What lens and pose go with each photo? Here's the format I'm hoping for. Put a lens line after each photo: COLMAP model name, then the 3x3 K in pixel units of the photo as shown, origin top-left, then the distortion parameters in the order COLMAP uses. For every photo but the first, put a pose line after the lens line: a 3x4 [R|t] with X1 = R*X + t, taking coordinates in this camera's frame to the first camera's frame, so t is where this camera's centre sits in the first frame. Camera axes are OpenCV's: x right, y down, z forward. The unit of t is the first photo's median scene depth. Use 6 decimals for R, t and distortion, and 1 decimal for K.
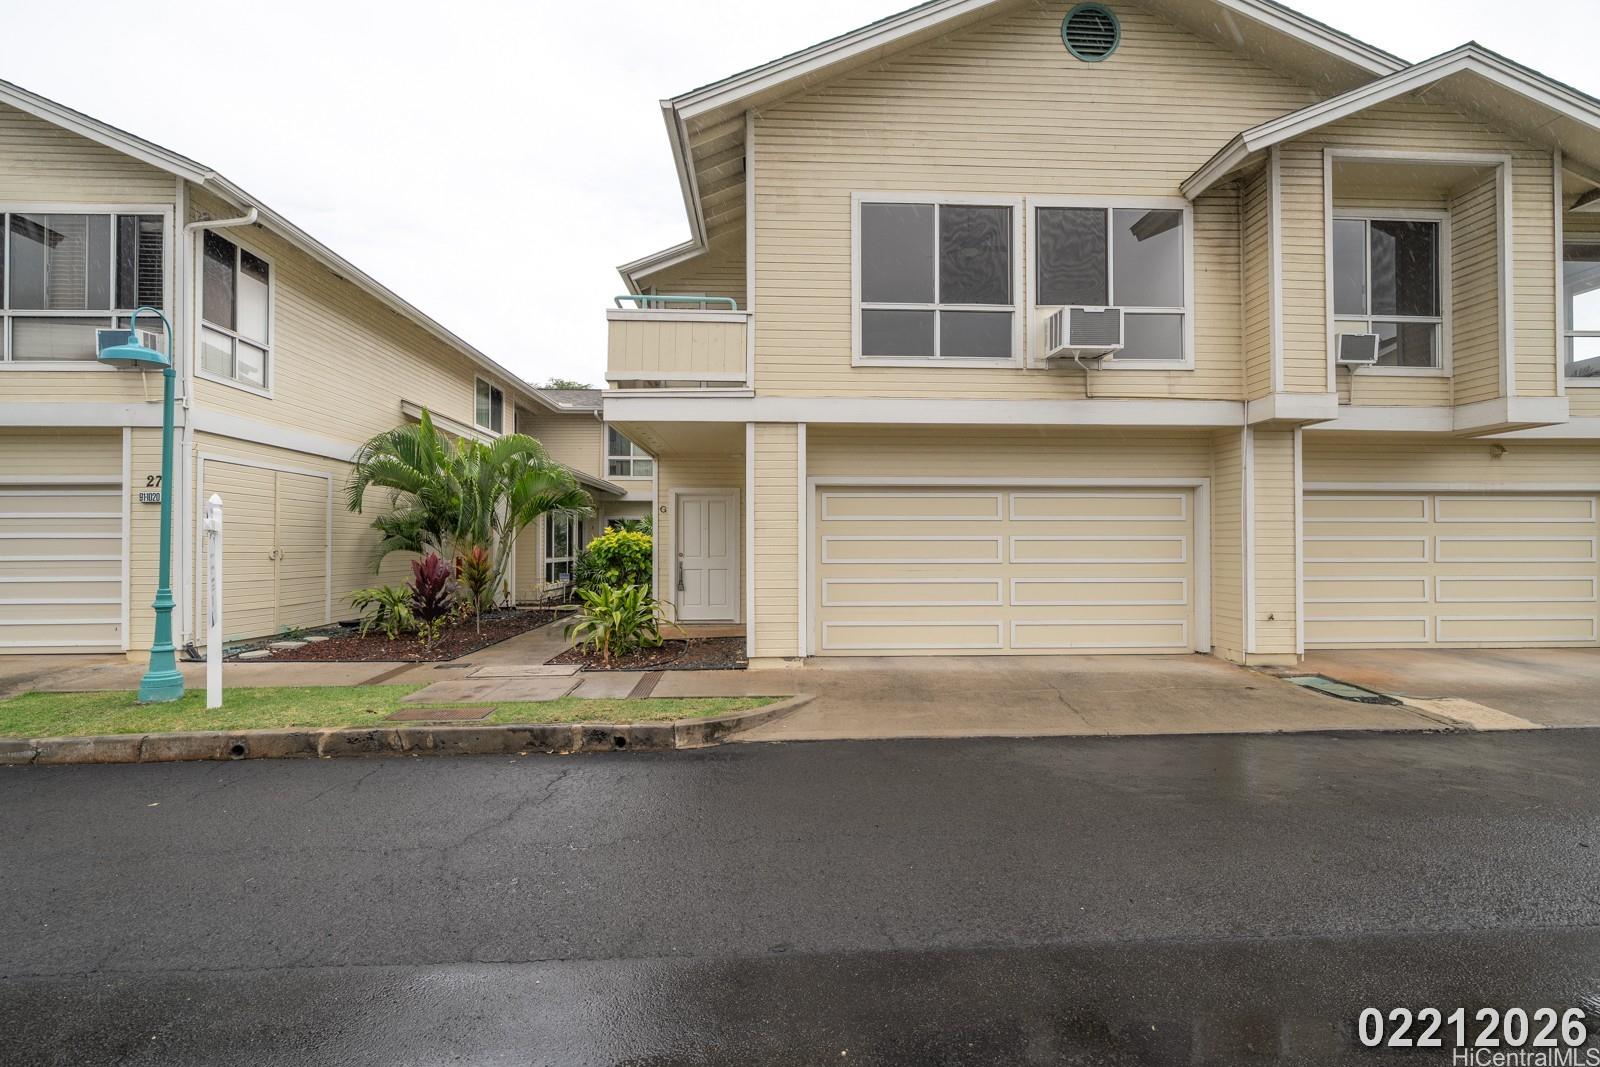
lens RADIAL K [[689.0, 0, 797.1], [0, 689.0, 536.3], [0, 0, 1]] dist [-0.004104, 0.001455]
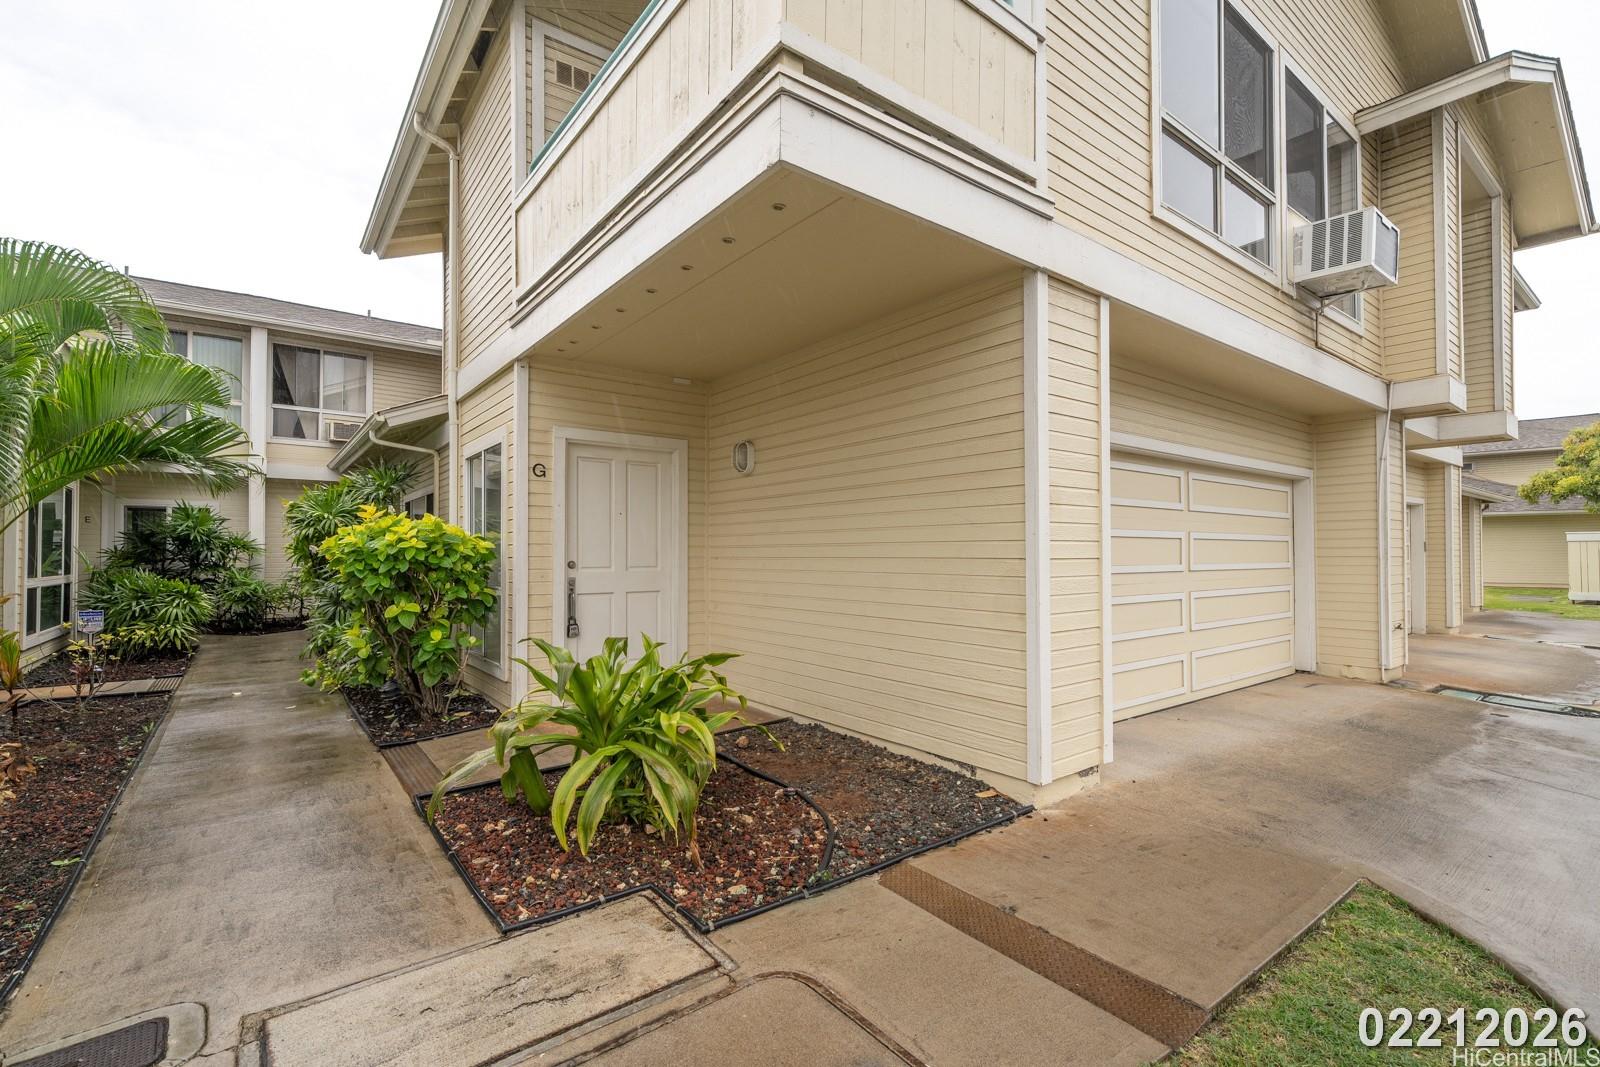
lens RADIAL K [[689.0, 0, 803.8], [0, 689.0, 539.5], [0, 0, 1]] dist [-0.004104, 0.001455]
pose [[0.812114, 0.013708, 0.583337, -0.326224], [-0.005877, 0.999865, -0.015314, 0.015327], [-0.583469, 0.009009, 0.812086, 0.506044]]
